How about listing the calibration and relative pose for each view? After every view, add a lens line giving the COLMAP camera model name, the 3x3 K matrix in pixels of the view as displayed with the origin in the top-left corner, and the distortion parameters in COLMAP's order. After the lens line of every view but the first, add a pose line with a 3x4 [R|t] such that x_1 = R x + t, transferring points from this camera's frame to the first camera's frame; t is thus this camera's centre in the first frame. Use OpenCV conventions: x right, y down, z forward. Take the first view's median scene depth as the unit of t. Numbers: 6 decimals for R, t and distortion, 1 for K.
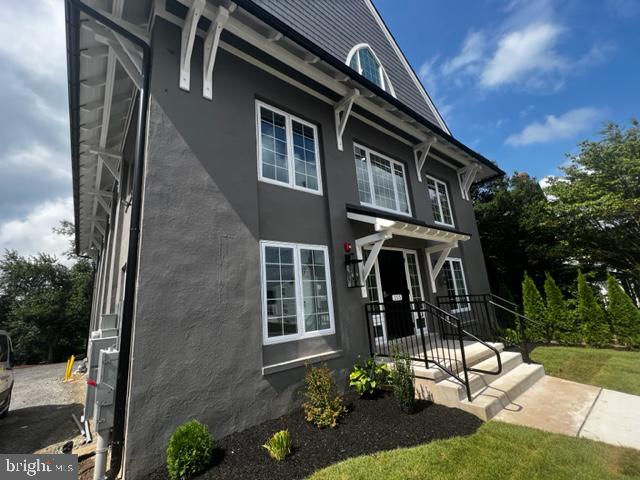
lens RADIAL K [[284.3, 0, 320.3], [0, 284.3, 240.9], [0, 0, 1]] dist [-0.006758, 0.001334]
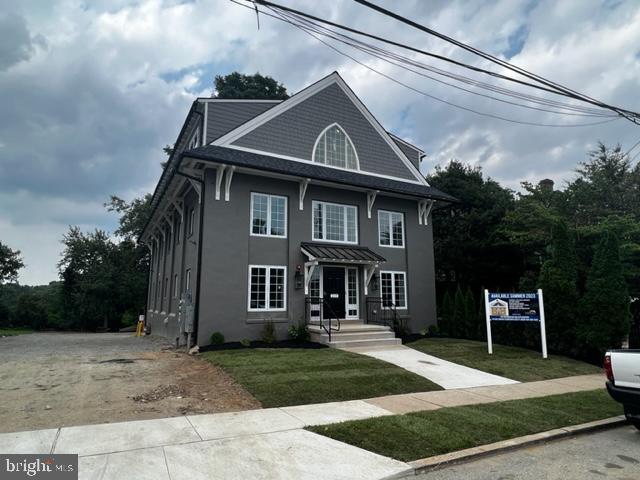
lens RADIAL K [[392.6, 0, 318.6], [0, 392.6, 237.0], [0, 0, 1]] dist [-0.004910, 0.002281]
pose [[0.979088, 0.047091, -0.197912, 0.783656], [-0.032594, 0.996584, 0.075884, -0.404154], [0.200810, -0.067846, 0.977278, -1.593946]]
